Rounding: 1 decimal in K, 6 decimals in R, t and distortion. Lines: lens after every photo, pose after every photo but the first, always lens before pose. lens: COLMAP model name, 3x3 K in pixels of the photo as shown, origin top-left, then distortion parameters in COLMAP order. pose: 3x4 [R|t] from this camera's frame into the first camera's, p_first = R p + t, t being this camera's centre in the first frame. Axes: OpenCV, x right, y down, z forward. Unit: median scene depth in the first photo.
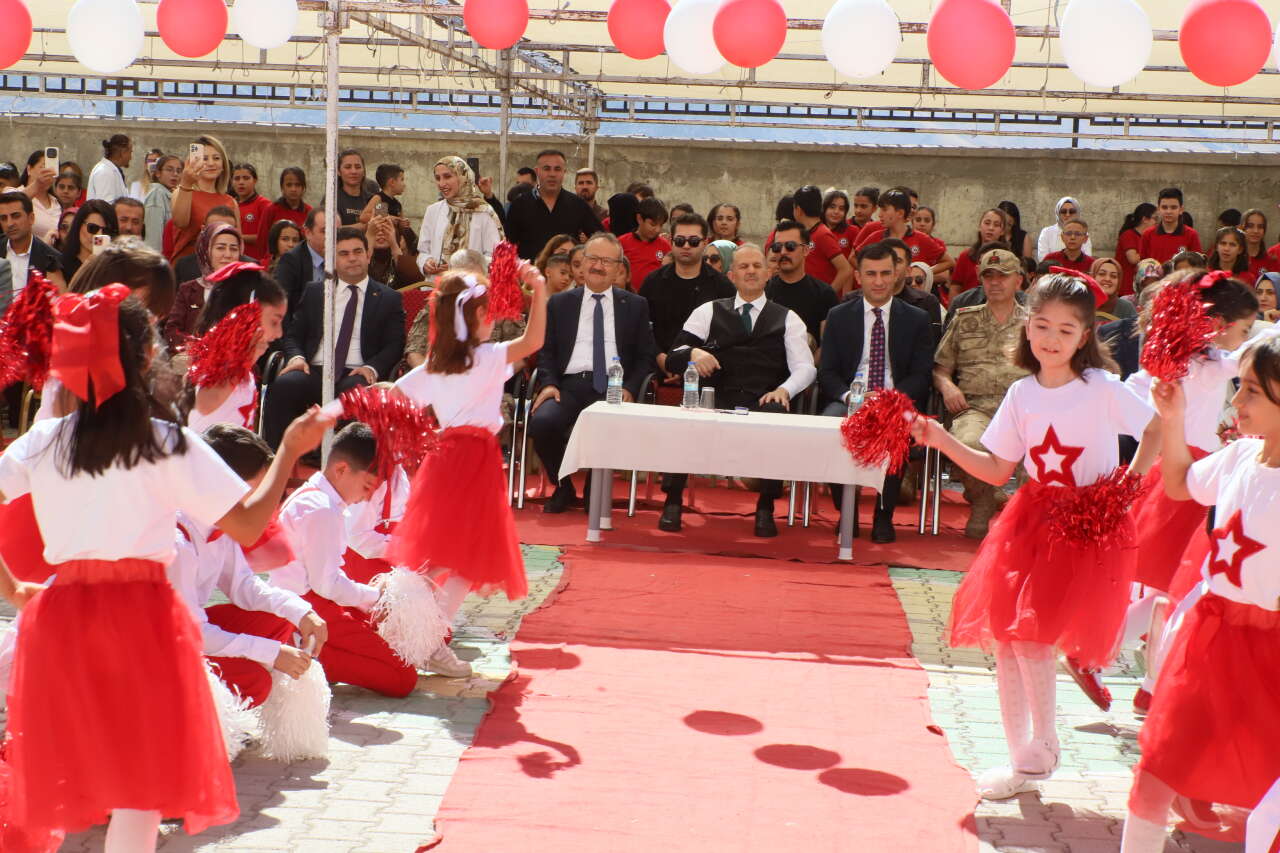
lens RADIAL K [[2596.6, 0, 640.5], [0, 2596.6, 425.4], [0, 0, 1]] dist [0.153216, 0.000000]
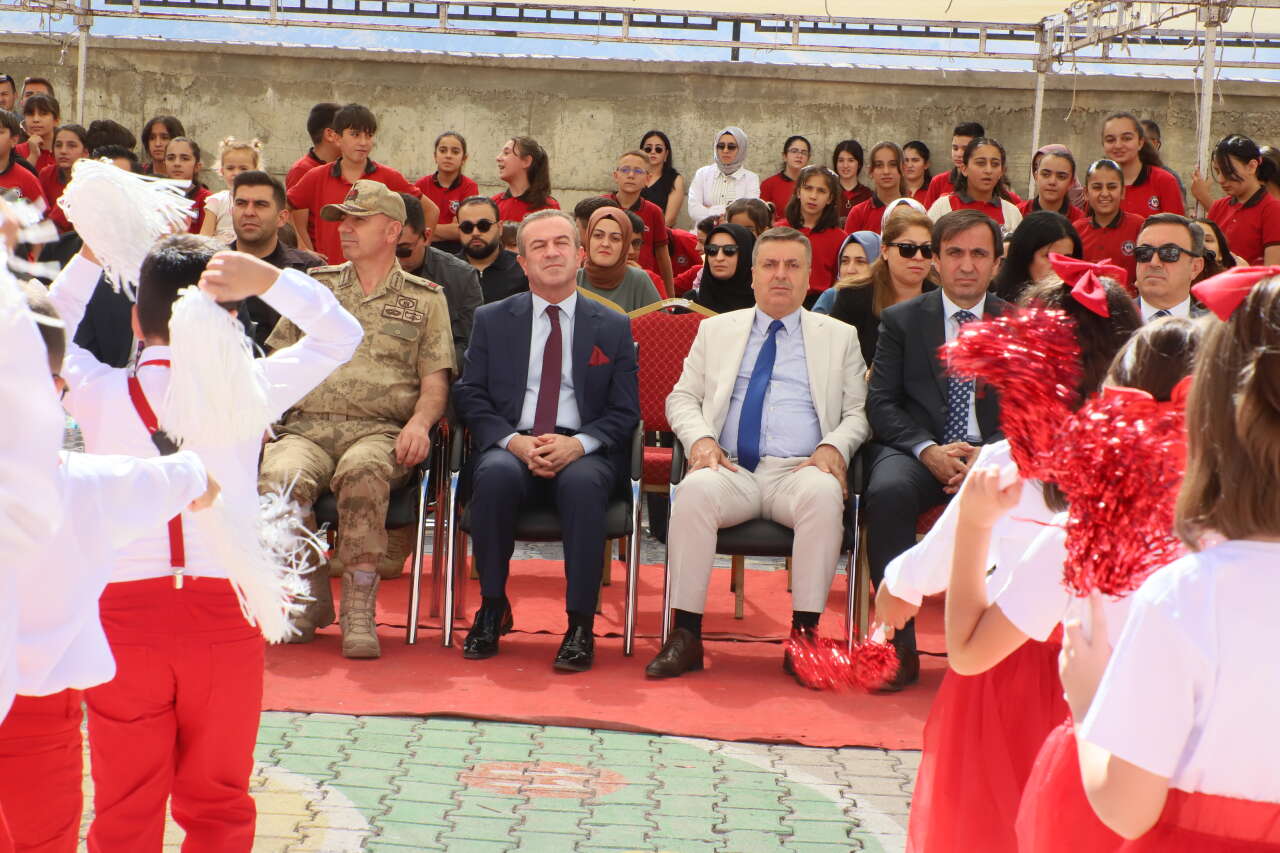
lens RADIAL K [[3033.6, 0, 635.5], [0, 3033.6, 426.2], [0, 0, 1]] dist [0.166531, 0.000000]
pose [[0.998395, 0.002294, 0.056586, 0.089269], [-0.002704, 0.999971, 0.007157, -0.007479], [-0.056568, -0.007298, 0.998372, 0.128450]]
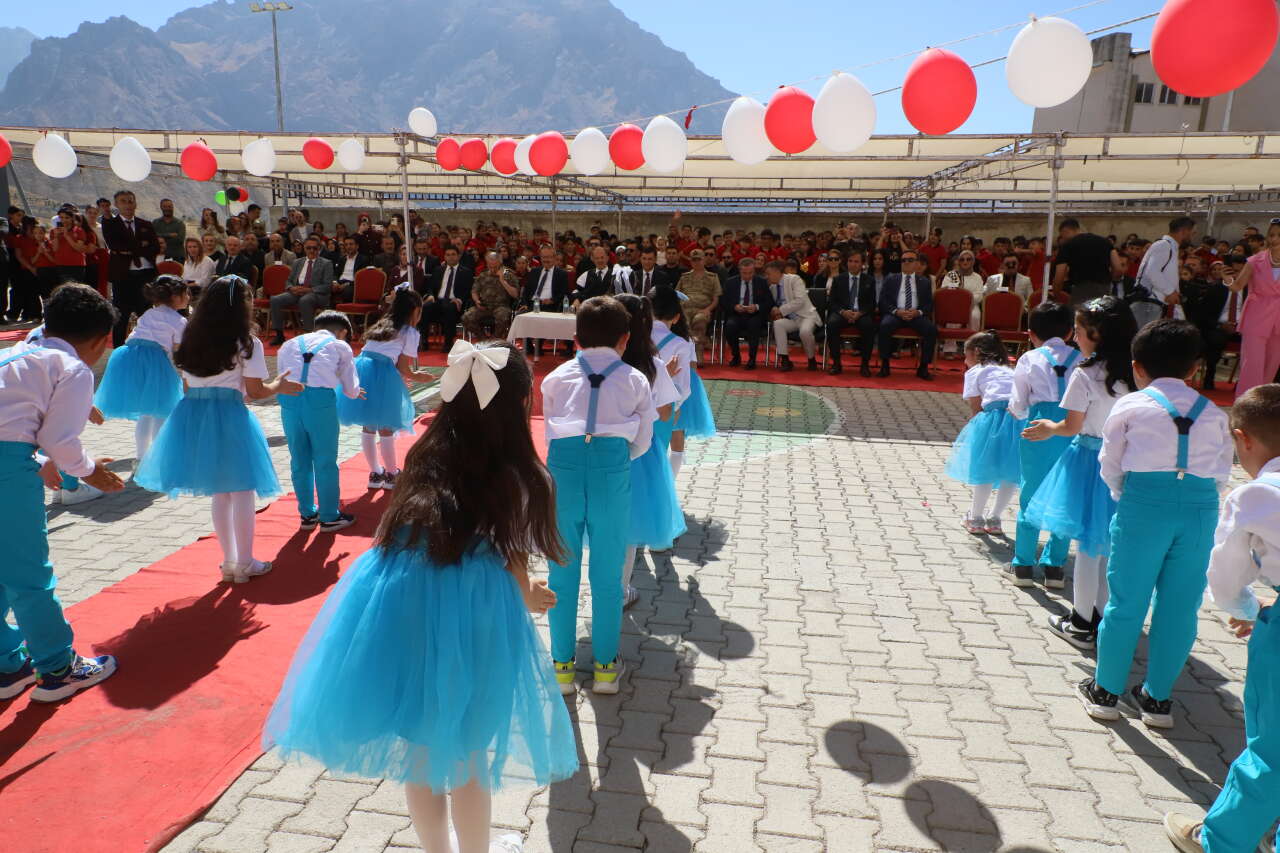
lens RADIAL K [[868.4, 0, 648.7], [0, 868.4, 427.7], [0, 0, 1]] dist [0.027991, 0.002154]
pose [[0.996532, -0.002628, -0.083173, 0.087253], [0.013270, 0.991729, 0.127659, -0.001793], [0.082149, -0.128320, 0.988325, 0.071640]]
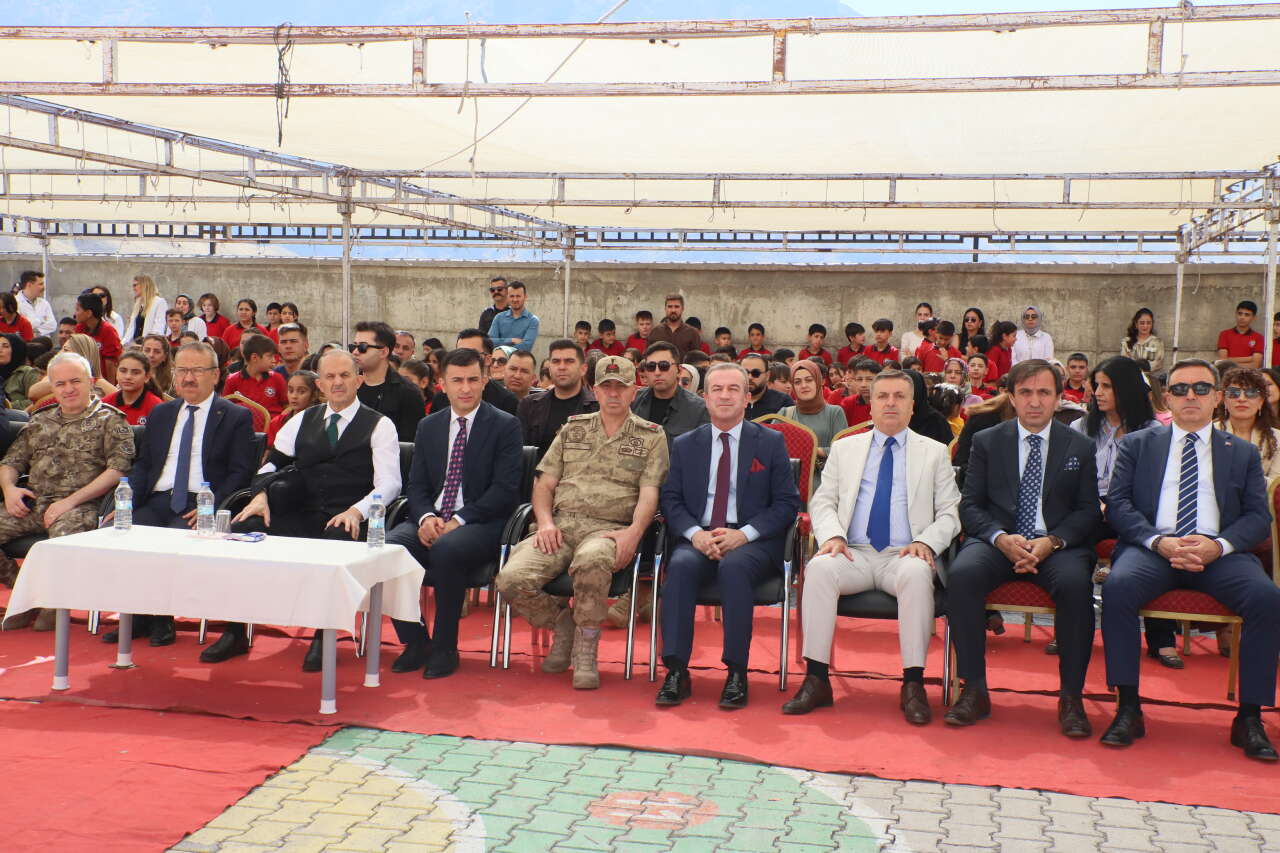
lens RADIAL K [[1729.1, 0, 644.6], [0, 1729.1, 434.5], [0, 0, 1]] dist [0.110542, 0.000000]
pose [[0.989974, -0.008557, -0.140993, 0.130058], [0.005633, 0.999761, -0.021124, -0.013860], [0.141140, 0.020118, 0.989785, 0.213165]]
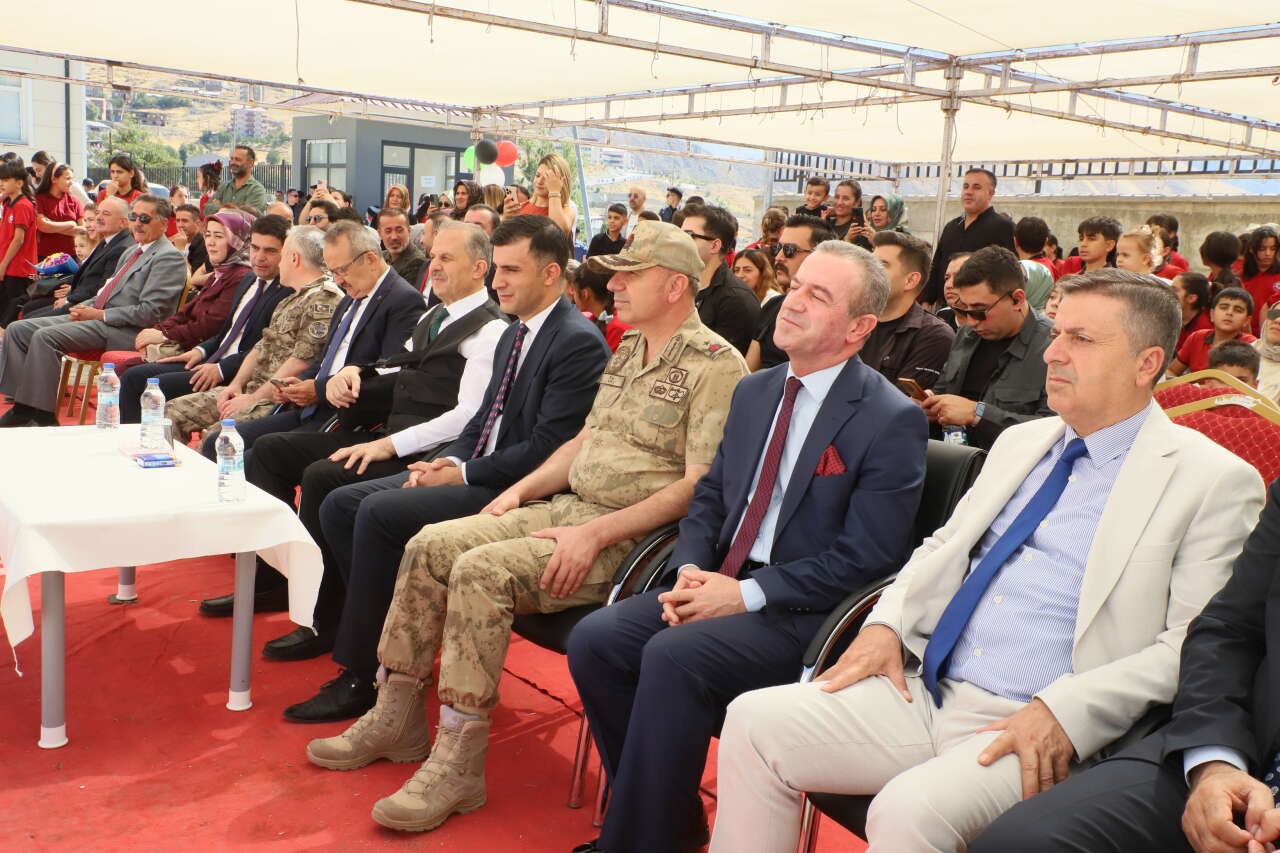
lens RADIAL K [[1291.7, 0, 645.5], [0, 1291.7, 423.9], [0, 0, 1]] dist [0.045498, 0.000000]
pose [[0.661655, 0.105057, -0.742412, 0.178790], [-0.094972, 0.993903, 0.056004, -0.021867], [0.743769, 0.033453, 0.667599, 0.440739]]
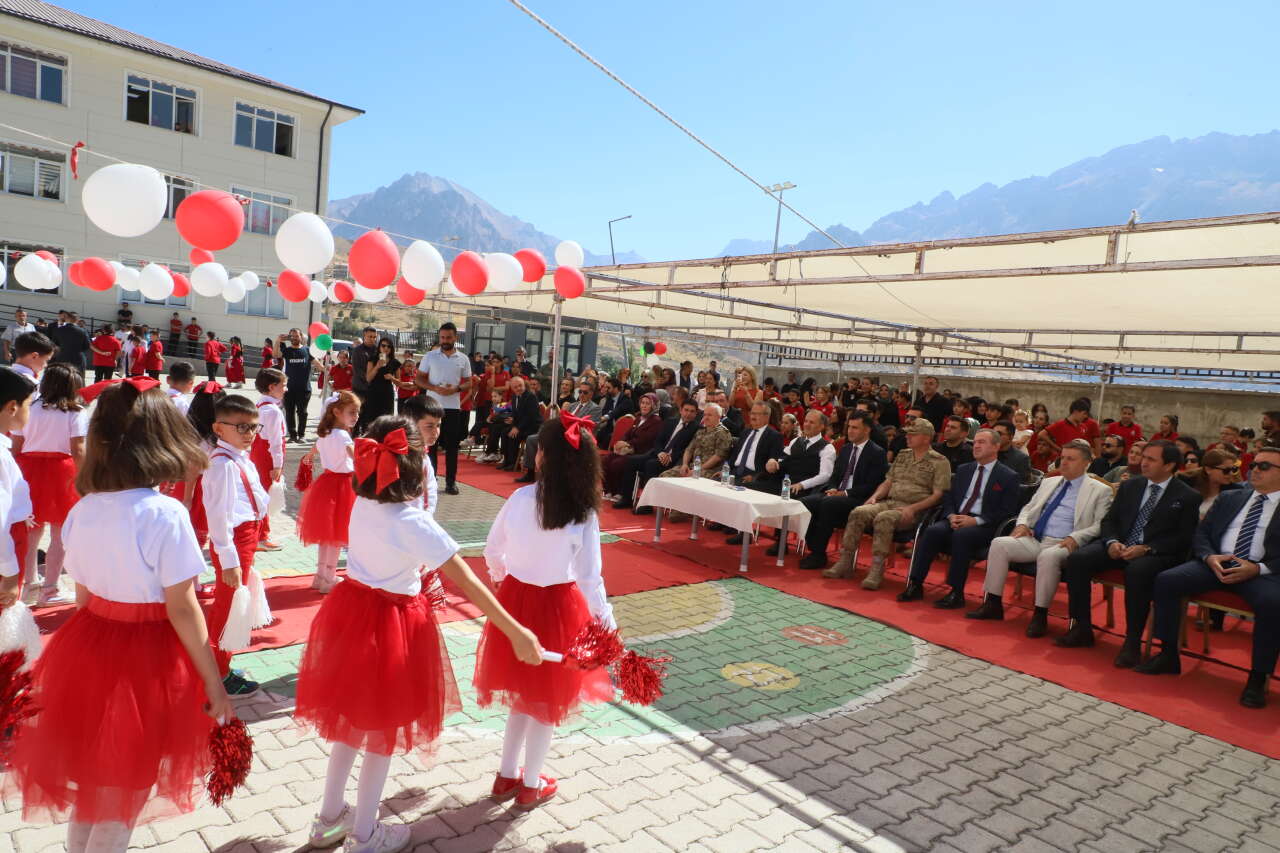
lens RADIAL K [[868.4, 0, 647.2], [0, 868.4, 423.2], [0, 0, 1]] dist [0.027991, 0.002154]
pose [[0.702516, 0.056493, -0.709422, 0.229264], [-0.114356, 0.992852, -0.034180, -0.012076], [0.702420, 0.105139, 0.703955, 0.242448]]
